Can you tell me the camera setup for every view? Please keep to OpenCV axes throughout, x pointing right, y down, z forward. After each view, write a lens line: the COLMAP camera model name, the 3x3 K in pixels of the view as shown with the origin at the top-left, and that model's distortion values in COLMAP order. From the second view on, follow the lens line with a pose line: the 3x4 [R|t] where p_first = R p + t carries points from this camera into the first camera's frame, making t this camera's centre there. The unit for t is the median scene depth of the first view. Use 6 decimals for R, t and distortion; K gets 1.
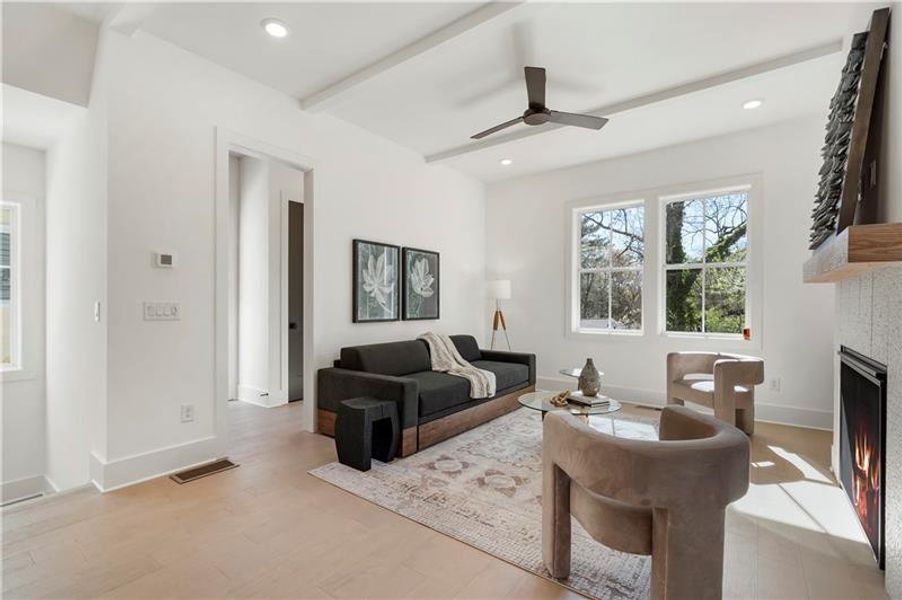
lens RADIAL K [[419.9, 0, 435.8], [0, 419.9, 306.7], [0, 0, 1]] dist [-0.006199, 0.003294]
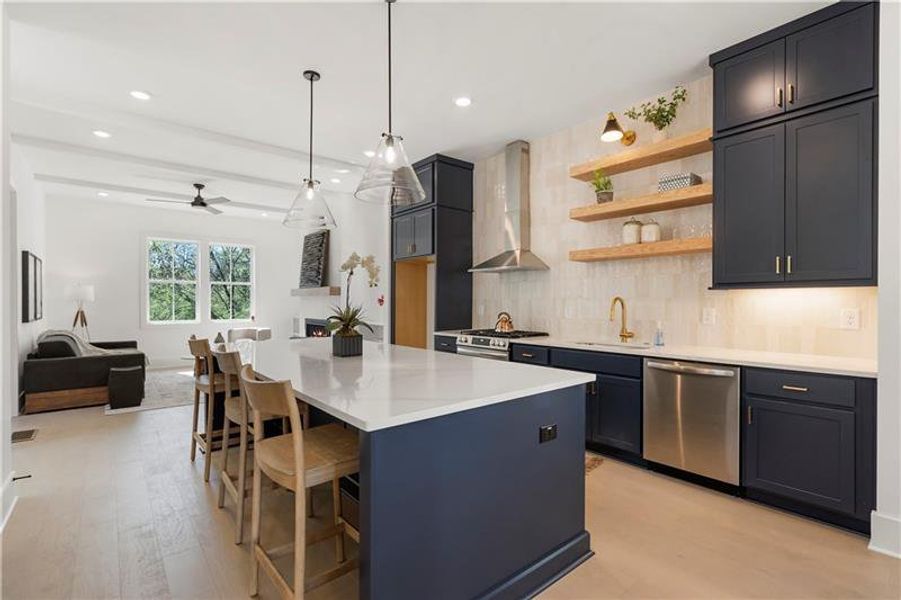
lens RADIAL K [[419.4, 0, 443.1], [0, 419.4, 303.1], [0, 0, 1]] dist [-0.006199, 0.003294]
pose [[0.235515, -0.004906, 0.971858, -1.050632], [0.005844, 0.999976, 0.003632, -0.013128], [-0.971853, 0.004824, 0.235538, -0.399461]]
